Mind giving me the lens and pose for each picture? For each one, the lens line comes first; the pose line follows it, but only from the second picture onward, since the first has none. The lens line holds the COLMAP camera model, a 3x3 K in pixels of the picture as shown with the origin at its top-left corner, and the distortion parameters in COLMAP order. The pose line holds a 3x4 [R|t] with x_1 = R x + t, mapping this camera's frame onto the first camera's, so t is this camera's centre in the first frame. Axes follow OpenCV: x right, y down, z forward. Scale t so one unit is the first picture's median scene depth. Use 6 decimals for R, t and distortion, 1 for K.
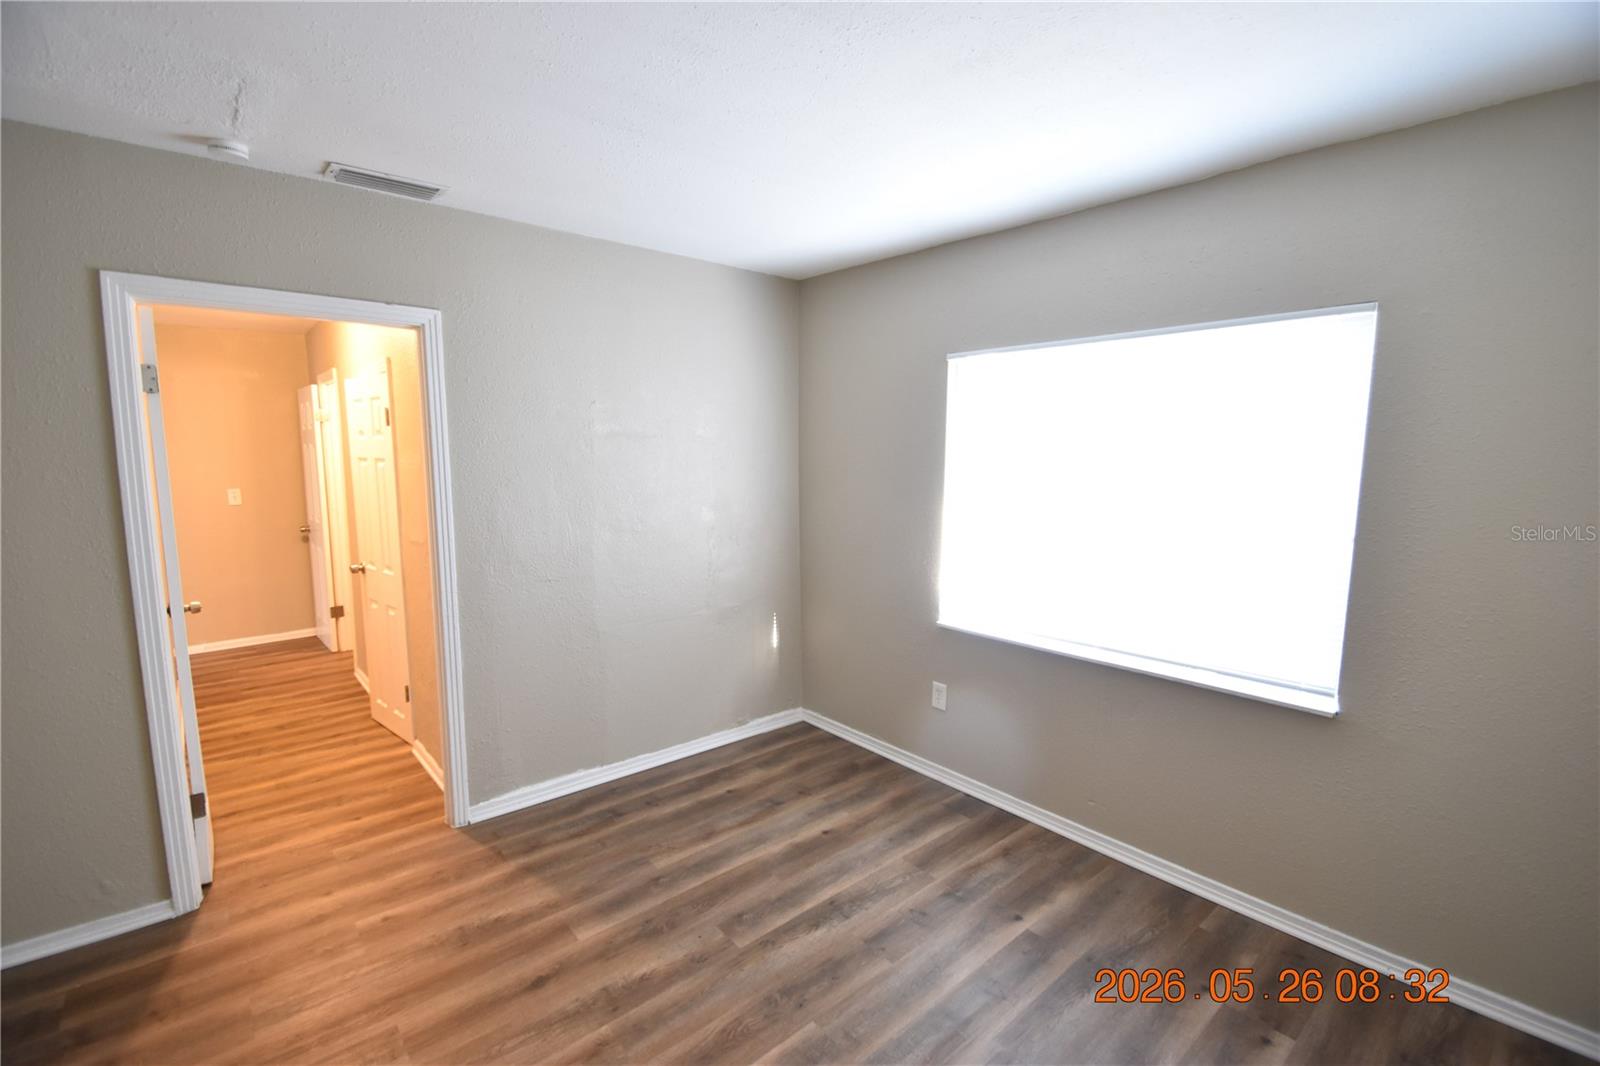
lens RADIAL K [[695.4, 0, 794.2], [0, 695.4, 530.2], [0, 0, 1]] dist [0.002296, -0.011193]
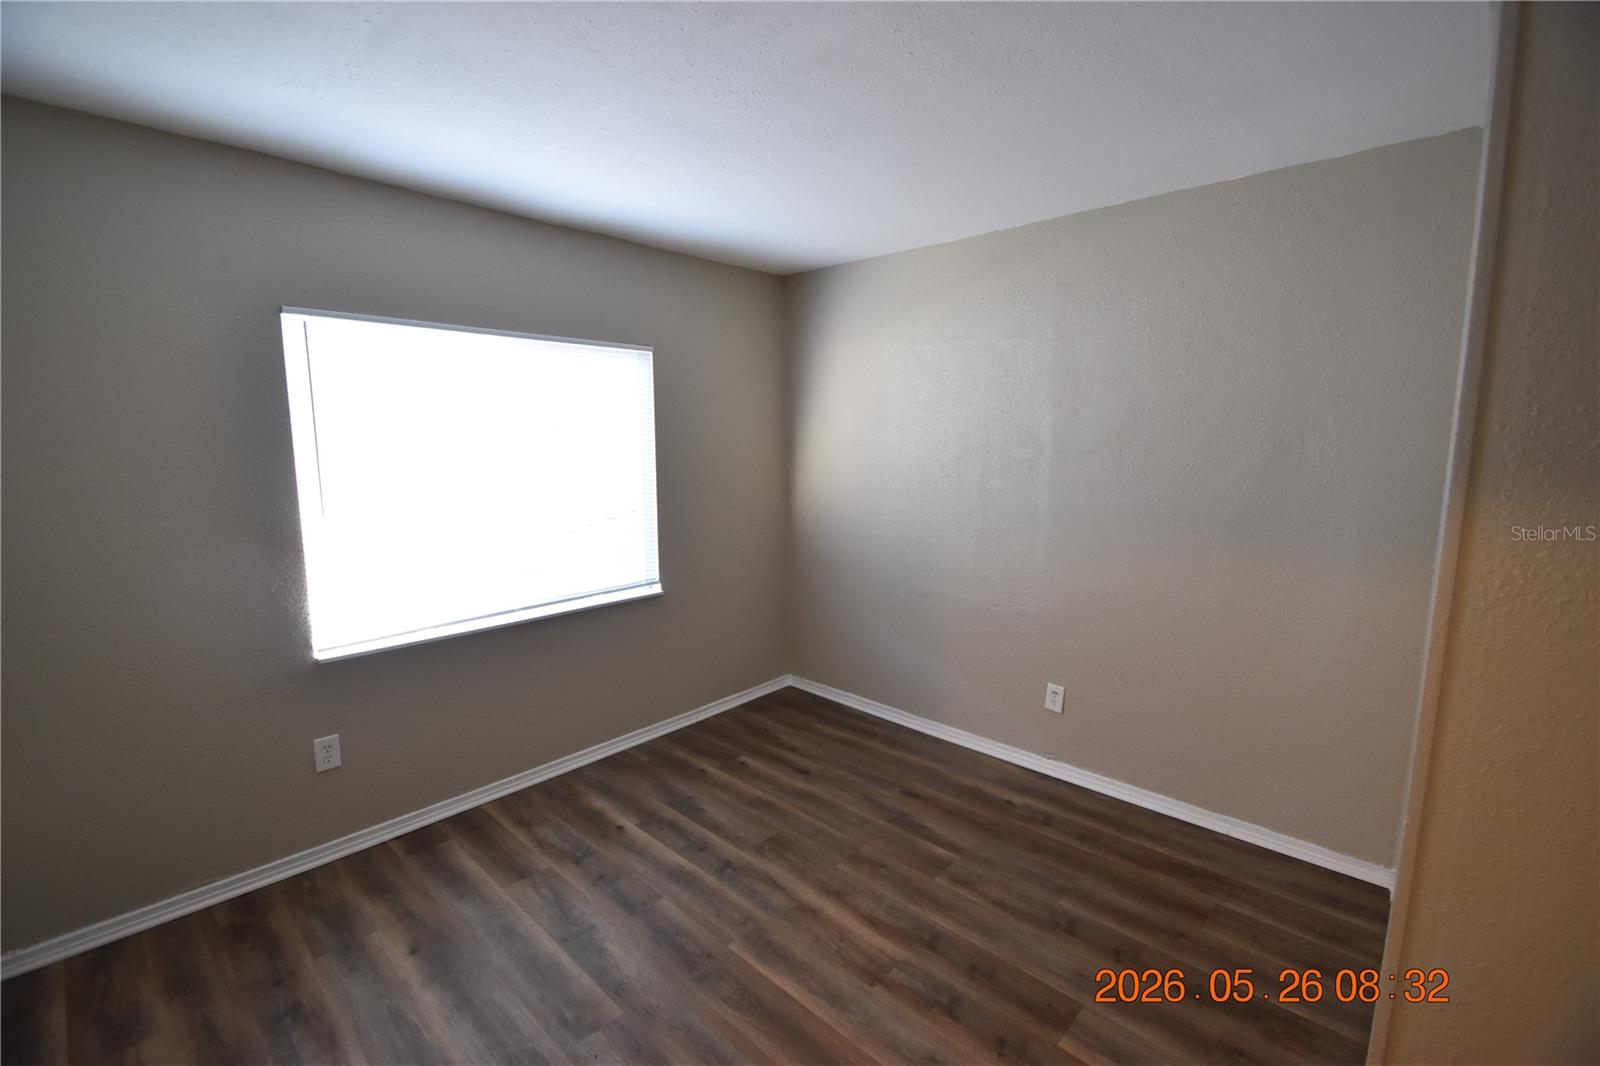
lens RADIAL K [[695.4, 0, 797.1], [0, 695.4, 538.5], [0, 0, 1]] dist [0.002296, -0.011193]
pose [[-0.104583, -0.147035, 0.983587, -0.722444], [0.116852, 0.980343, 0.158975, -0.075030], [-0.987627, 0.131561, -0.085346, 0.654030]]
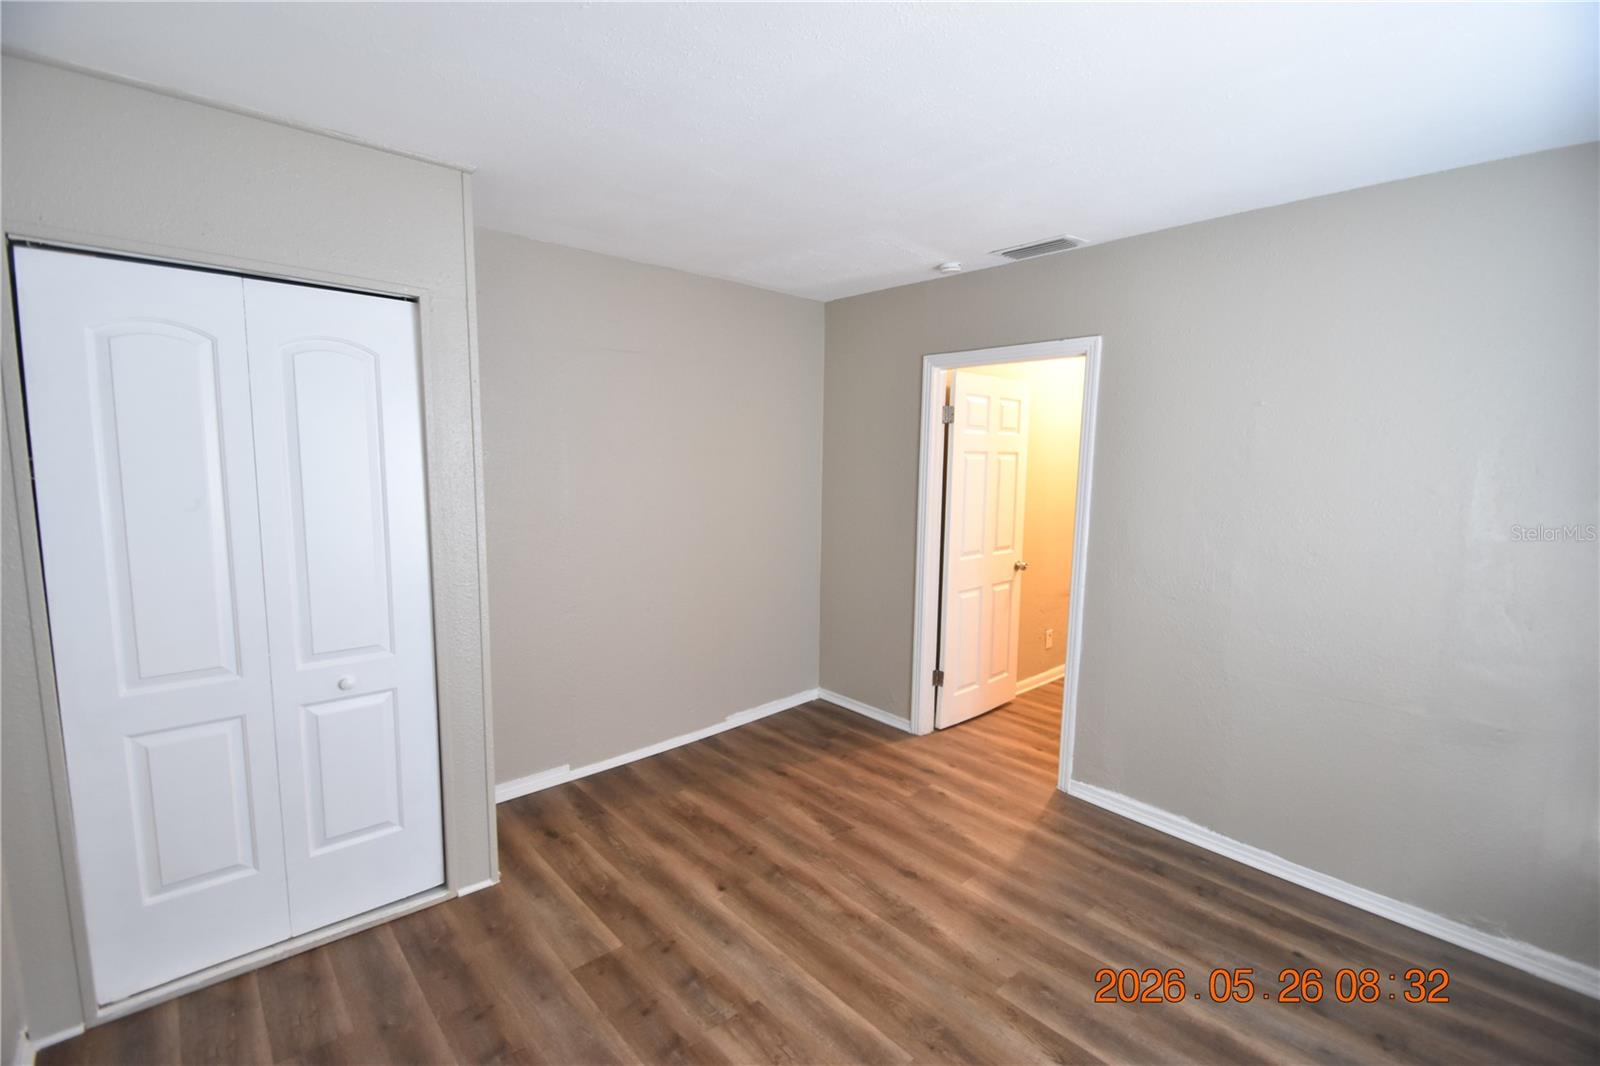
lens RADIAL K [[695.4, 0, 801.5], [0, 695.4, 525.8], [0, 0, 1]] dist [0.002296, -0.011193]
pose [[0.033744, 0.098447, -0.994570, 0.647683], [-0.127478, 0.987433, 0.093415, -0.056597], [0.991267, 0.123634, 0.045869, 0.521150]]
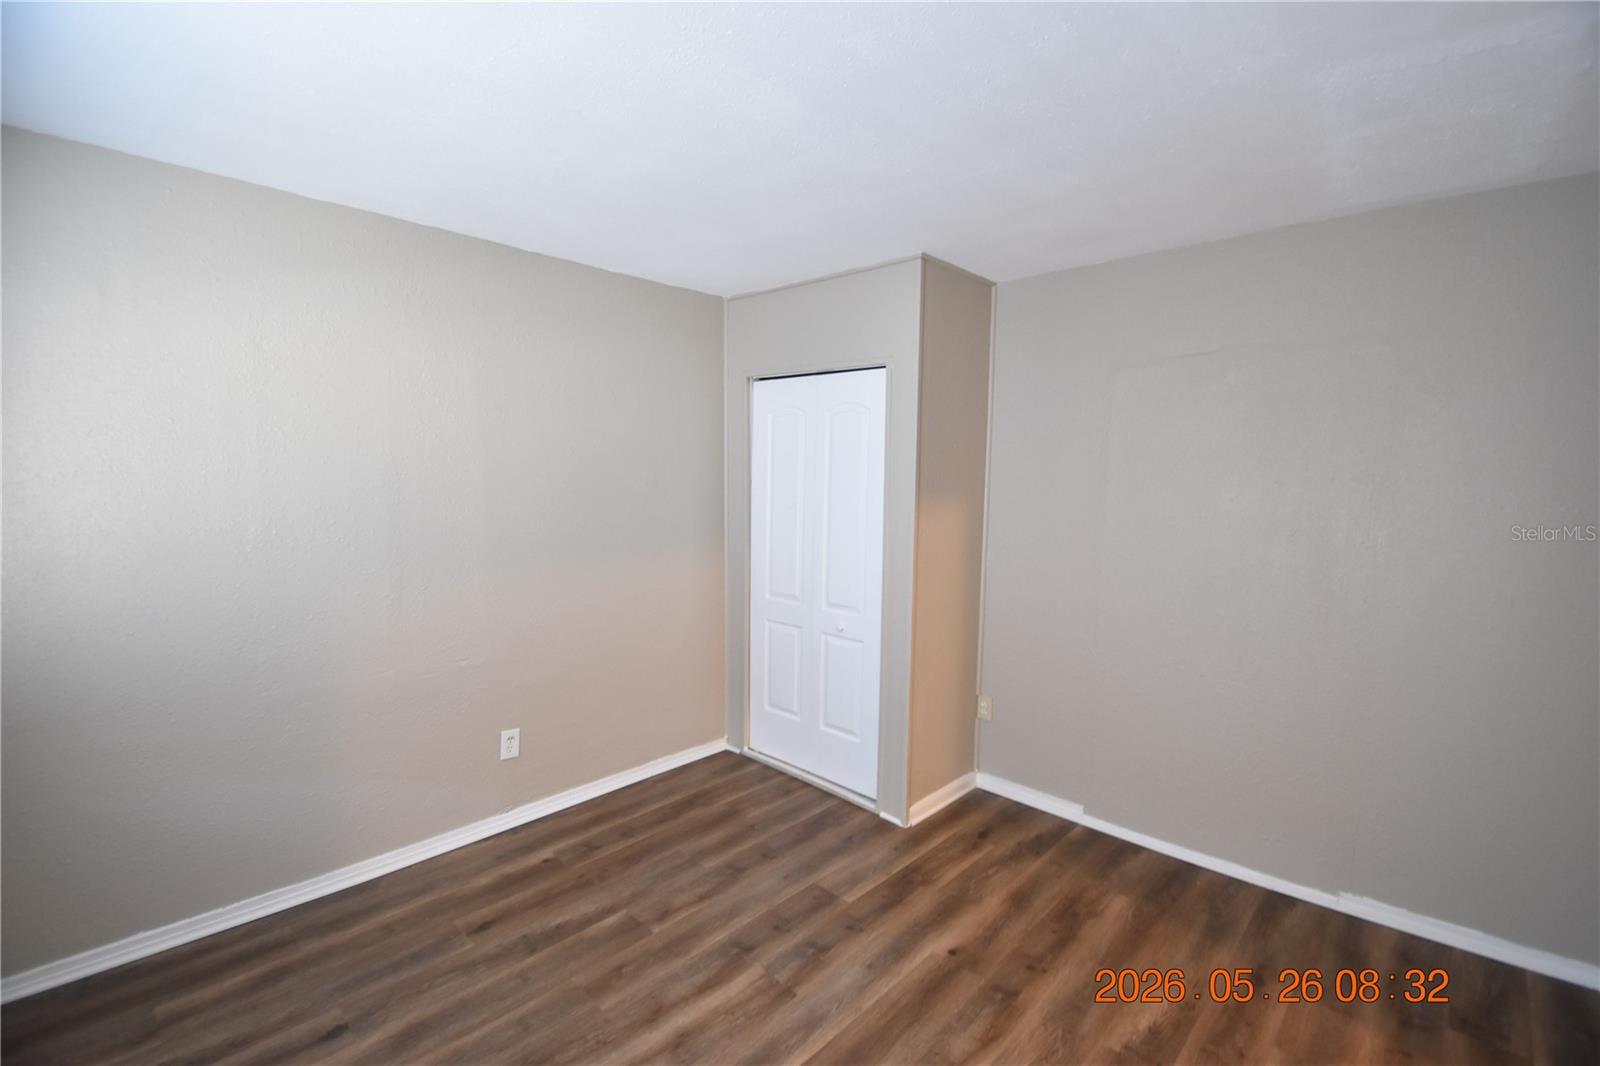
lens RADIAL K [[695.4, 0, 797.9], [0, 695.4, 526.7], [0, 0, 1]] dist [0.002296, -0.011193]
pose [[-0.994088, -0.007289, -0.108332, 0.030050], [-0.027780, 0.981608, 0.188877, -0.141096], [0.104962, 0.190770, -0.976007, 1.245189]]
